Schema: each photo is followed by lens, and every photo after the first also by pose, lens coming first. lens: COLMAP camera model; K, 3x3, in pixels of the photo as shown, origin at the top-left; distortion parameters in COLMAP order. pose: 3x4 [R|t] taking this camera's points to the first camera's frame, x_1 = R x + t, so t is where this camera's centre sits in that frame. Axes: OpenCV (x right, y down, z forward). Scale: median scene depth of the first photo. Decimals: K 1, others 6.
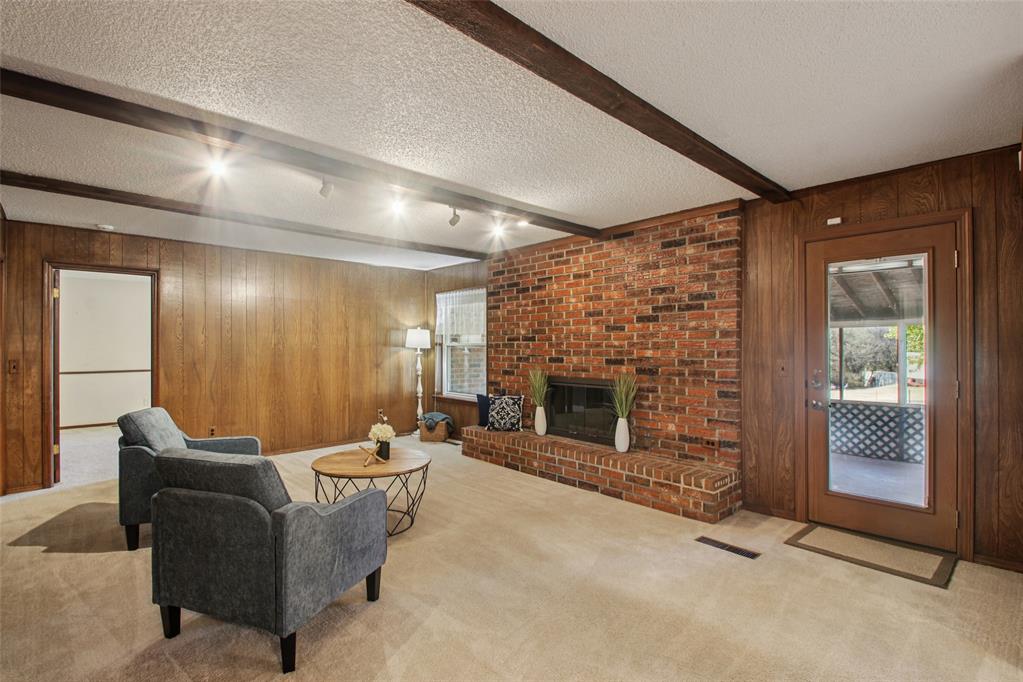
lens RADIAL K [[478.0, 0, 511.3], [0, 478.0, 342.8], [0, 0, 1]] dist [0.002760, -0.007688]
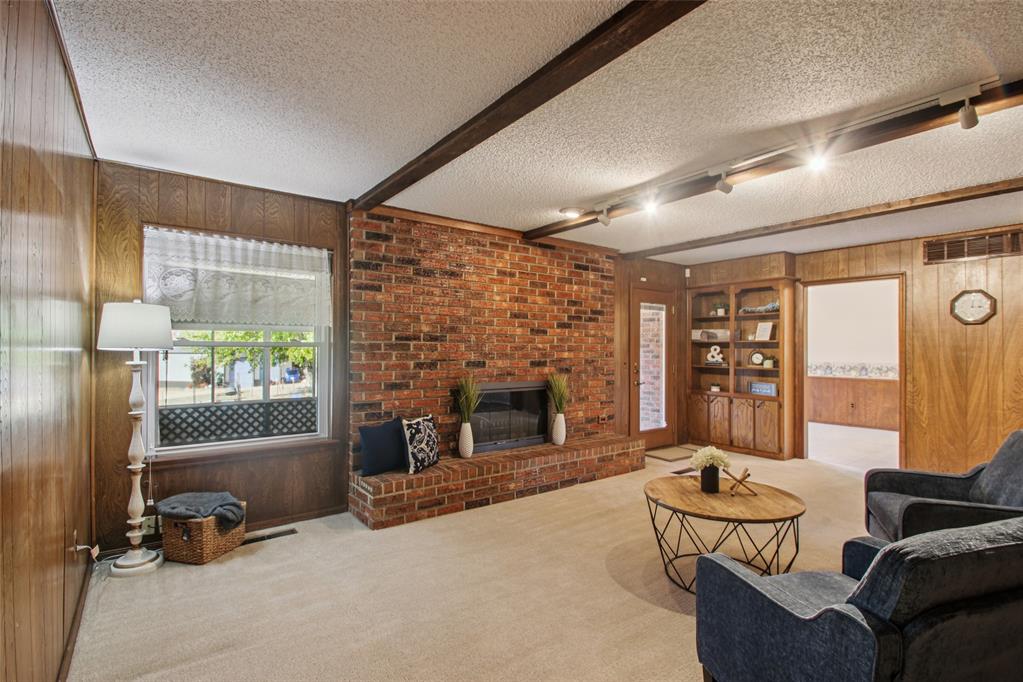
lens RADIAL K [[478.0, 0, 513.1], [0, 478.0, 343.7], [0, 0, 1]] dist [0.002760, -0.007688]
pose [[0.105458, 0.014894, 0.994312, -0.813433], [-0.009829, 0.999855, -0.013935, 0.010934], [-0.994375, -0.008303, 0.105590, 0.919285]]
